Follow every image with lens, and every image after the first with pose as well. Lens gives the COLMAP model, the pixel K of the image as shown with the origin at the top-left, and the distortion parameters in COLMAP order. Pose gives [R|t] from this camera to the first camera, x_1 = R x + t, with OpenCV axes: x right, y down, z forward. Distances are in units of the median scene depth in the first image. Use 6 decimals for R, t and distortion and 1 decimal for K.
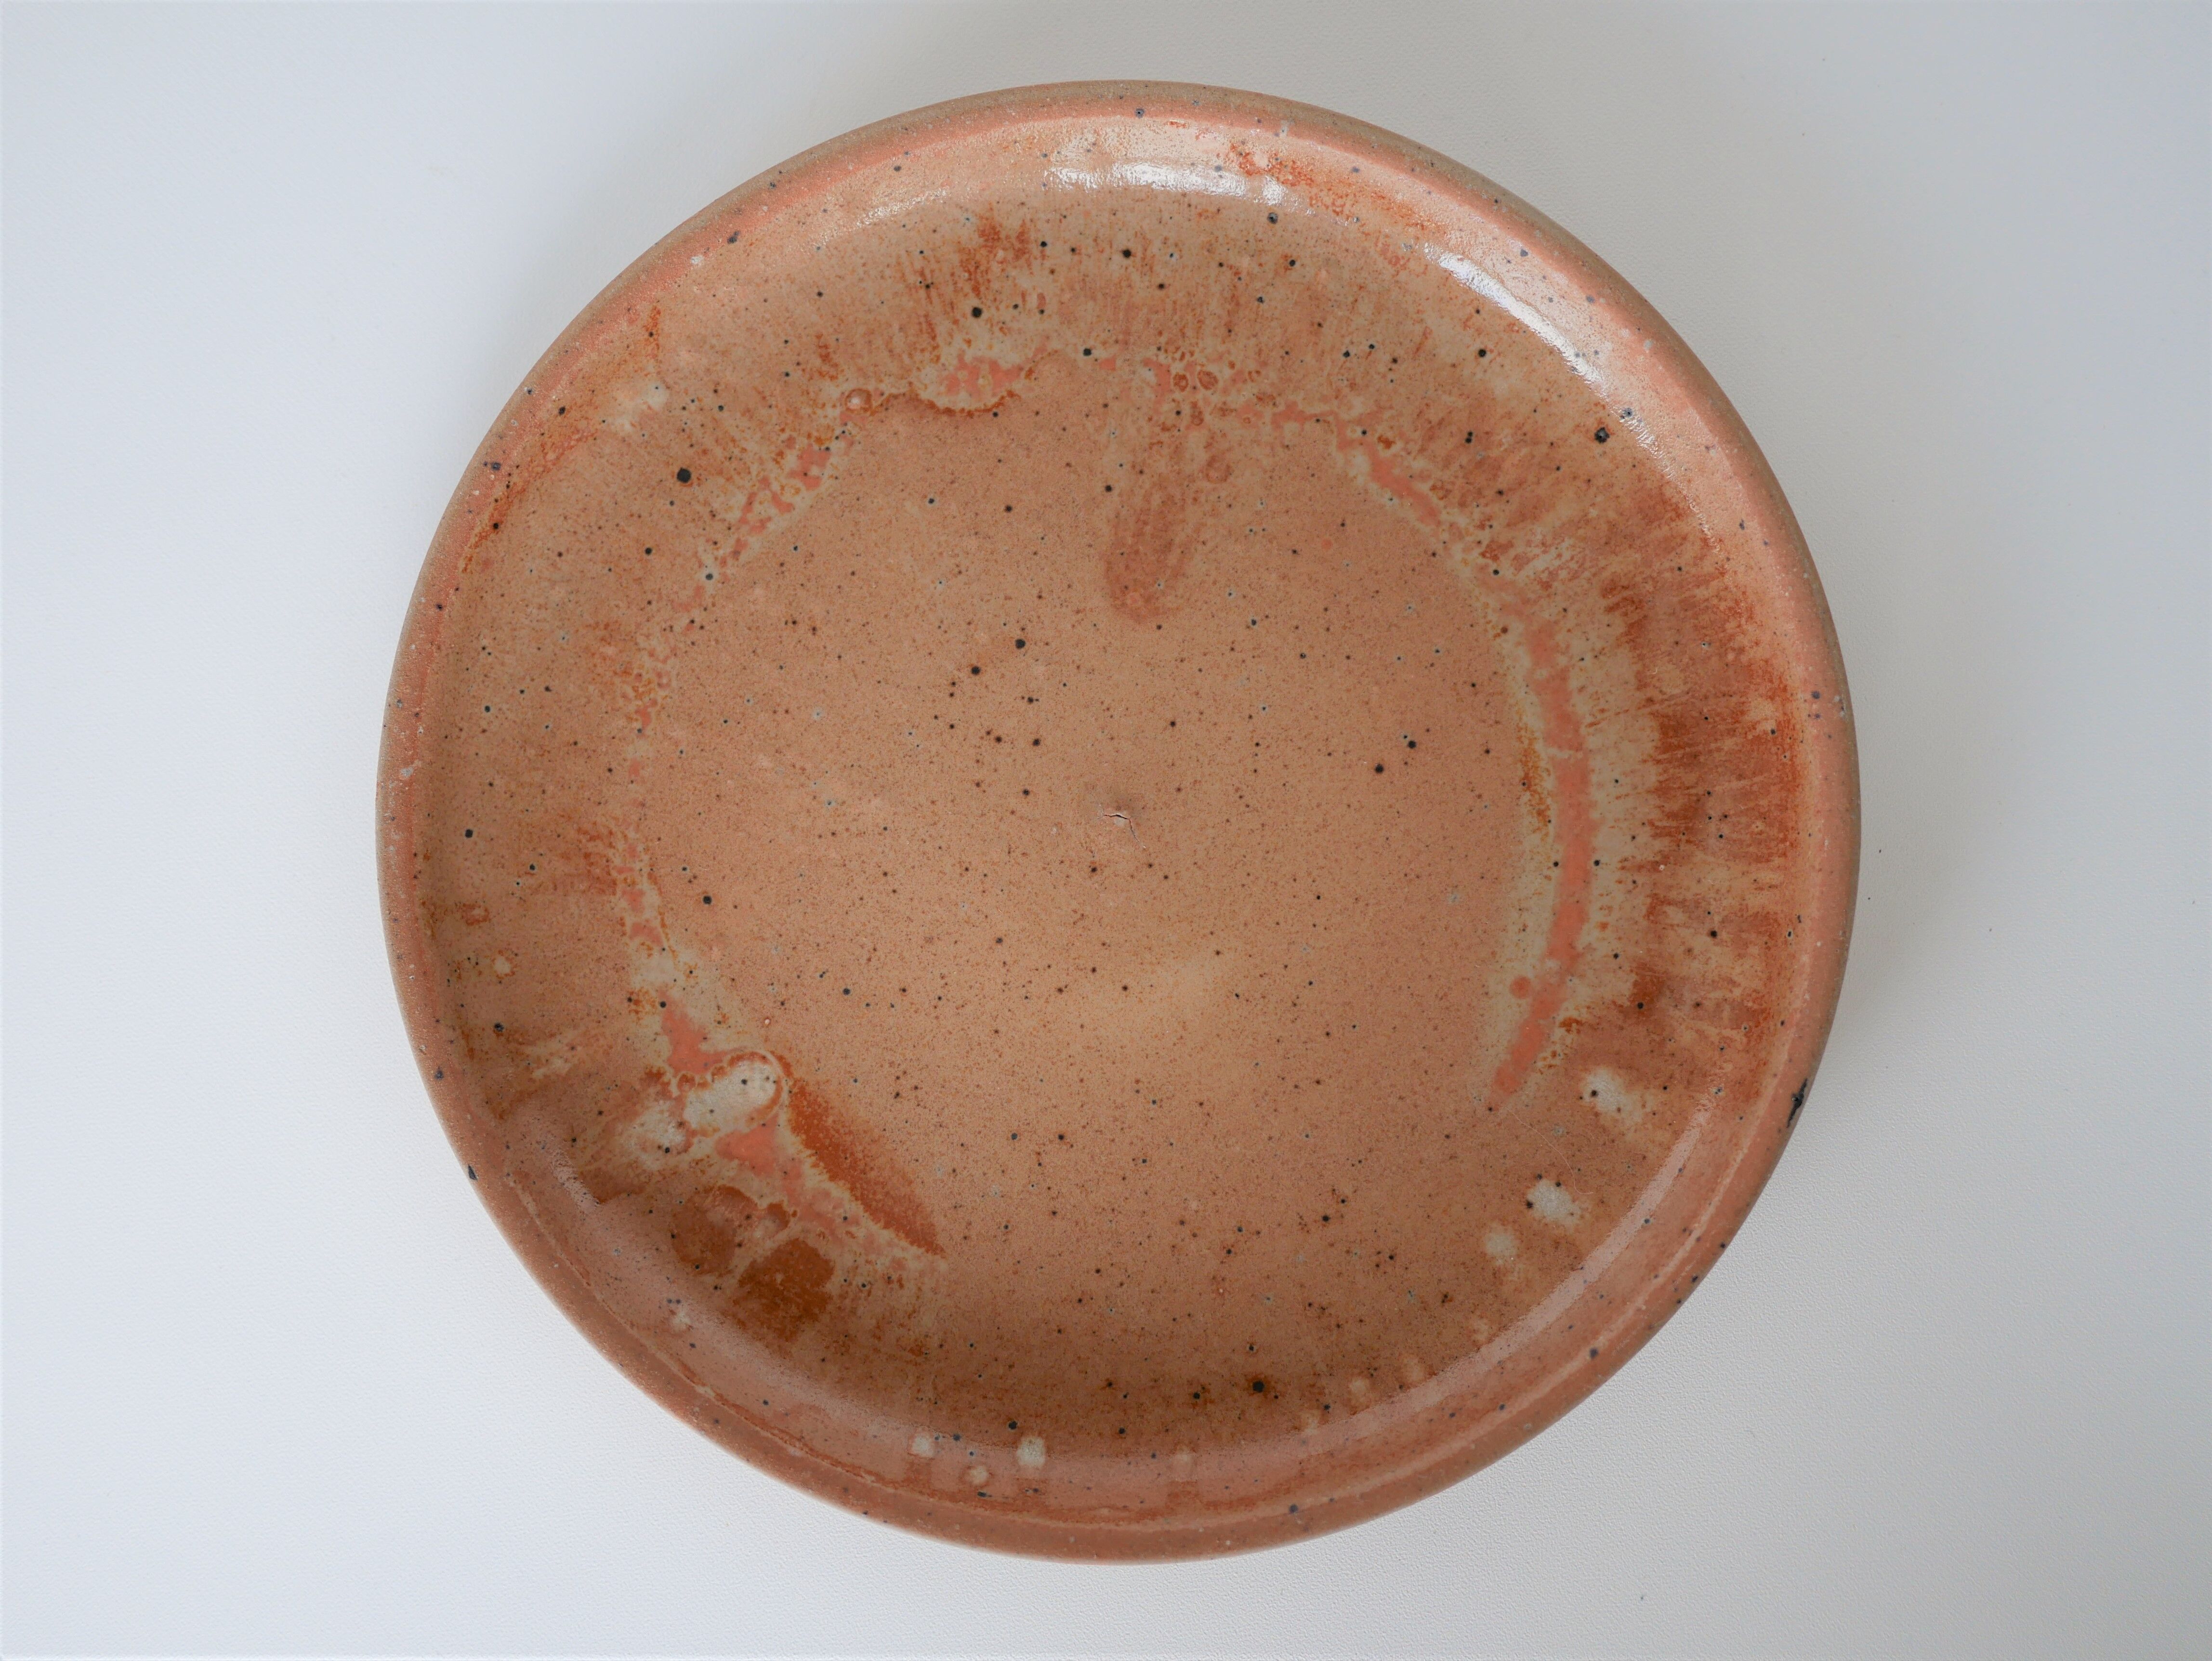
lens RADIAL K [[2541.5, 0, 1102.1], [0, 2541.5, 834.9], [0, 0, 1]] dist [-0.030793, 0.000000]
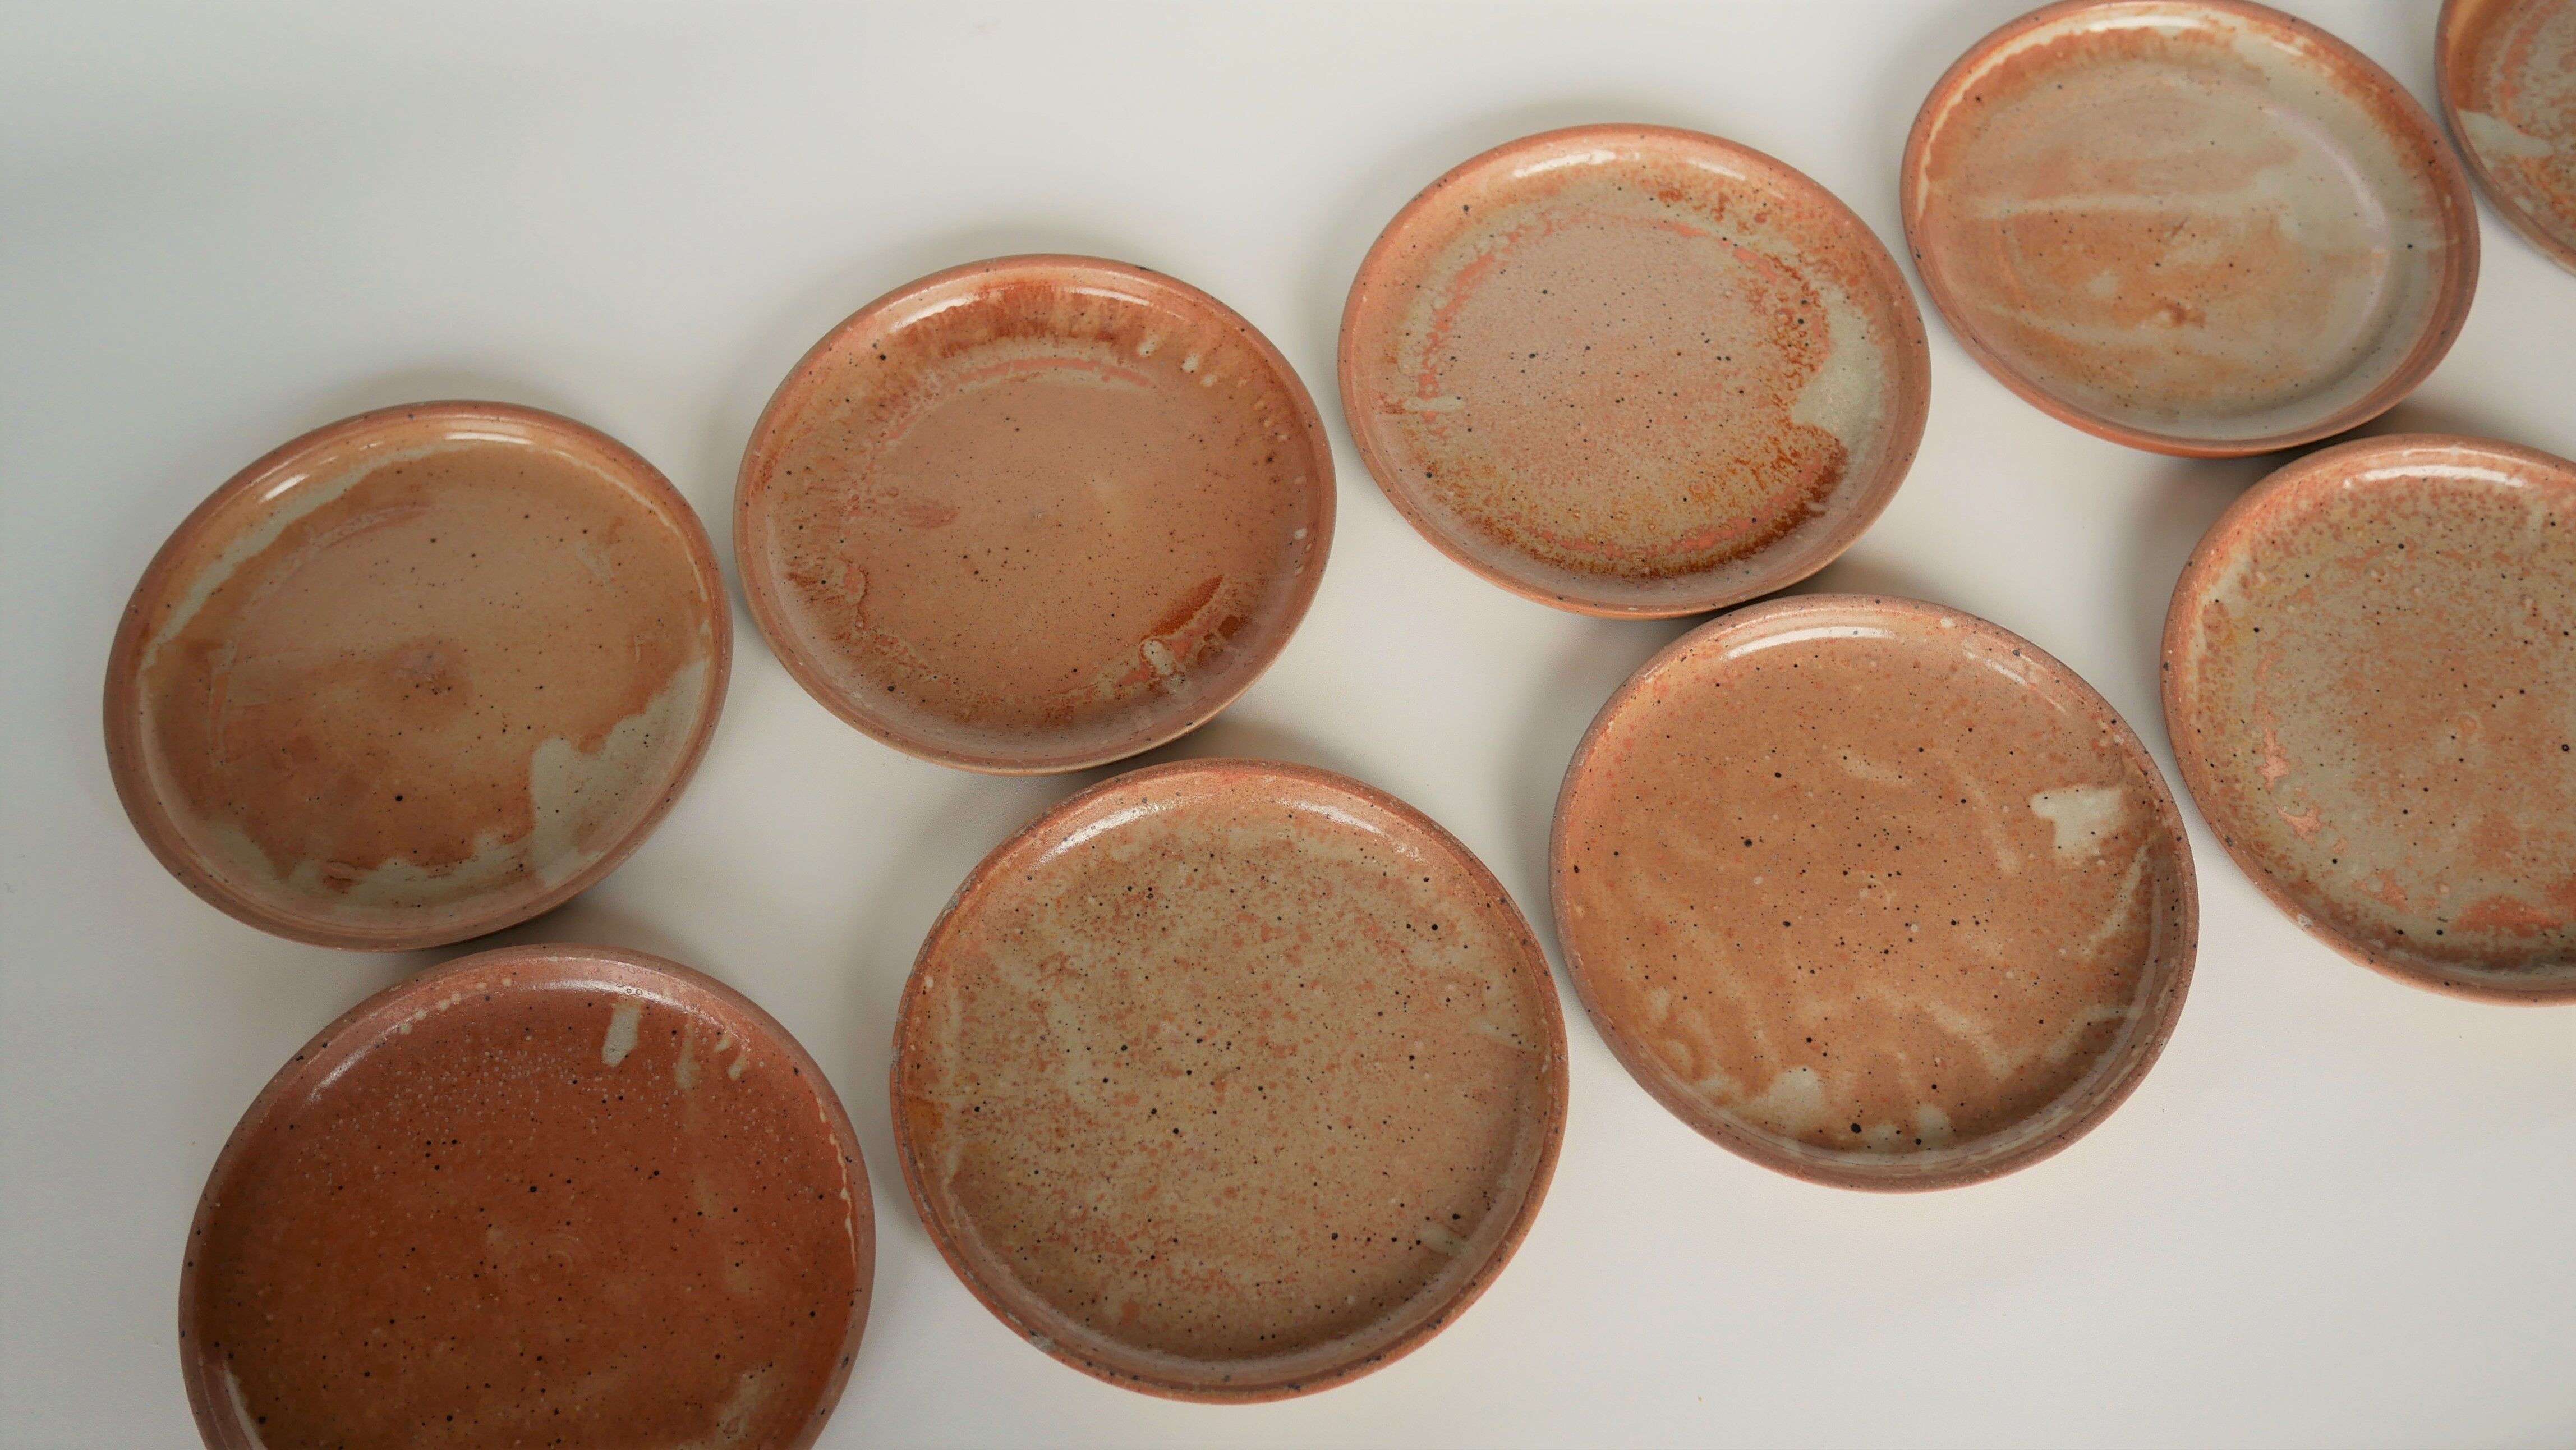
lens RADIAL K [[2940.1, 0, 1301.3], [0, 2940.1, 724.8], [0, 0, 1]] dist [-0.009233, 0.000000]
pose [[-0.050543, -0.867701, 0.494511, -1.546161], [0.998345, -0.030291, 0.048889, 0.099753], [-0.027441, 0.496164, 0.867795, -1.319937]]
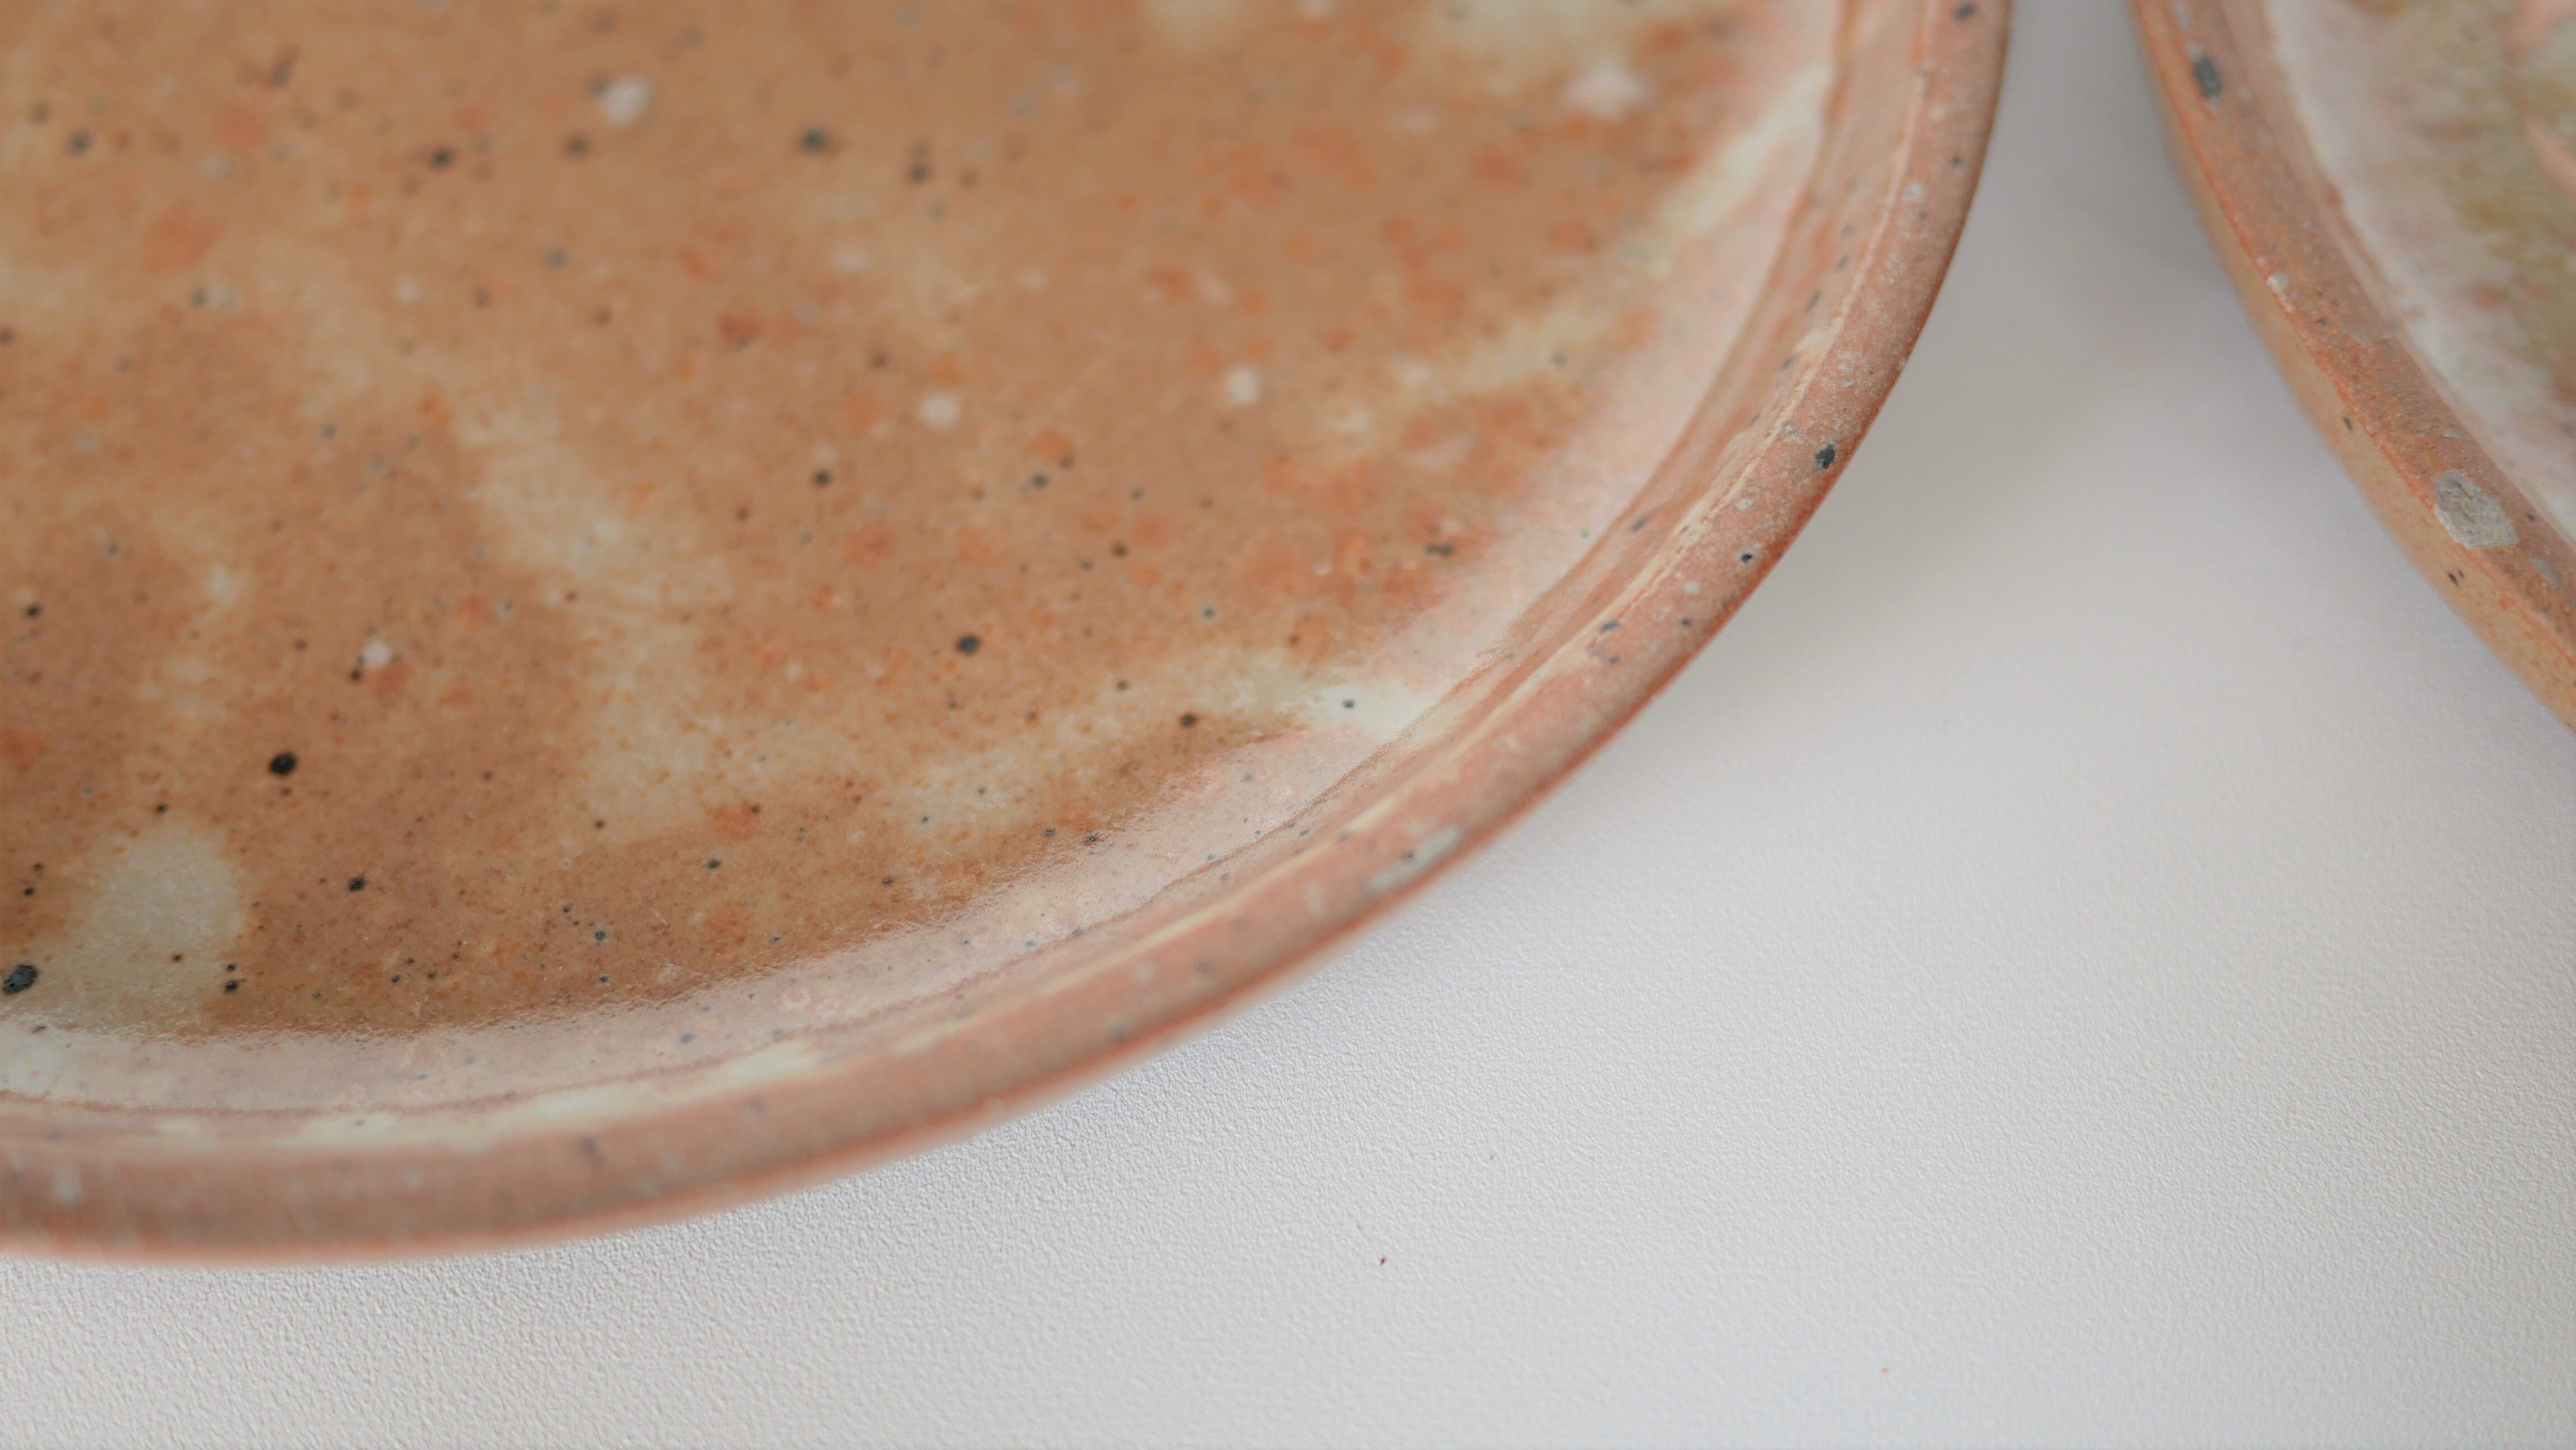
lens RADIAL K [[2940.1, 0, 1271.1], [0, 2940.1, 796.9], [0, 0, 1]] dist [-0.009233, 0.000000]
pose [[0.284630, -0.801271, 0.526261, -0.809768], [0.957651, 0.262564, -0.118175, 0.971601], [-0.043487, 0.537610, 0.842071, 0.594568]]
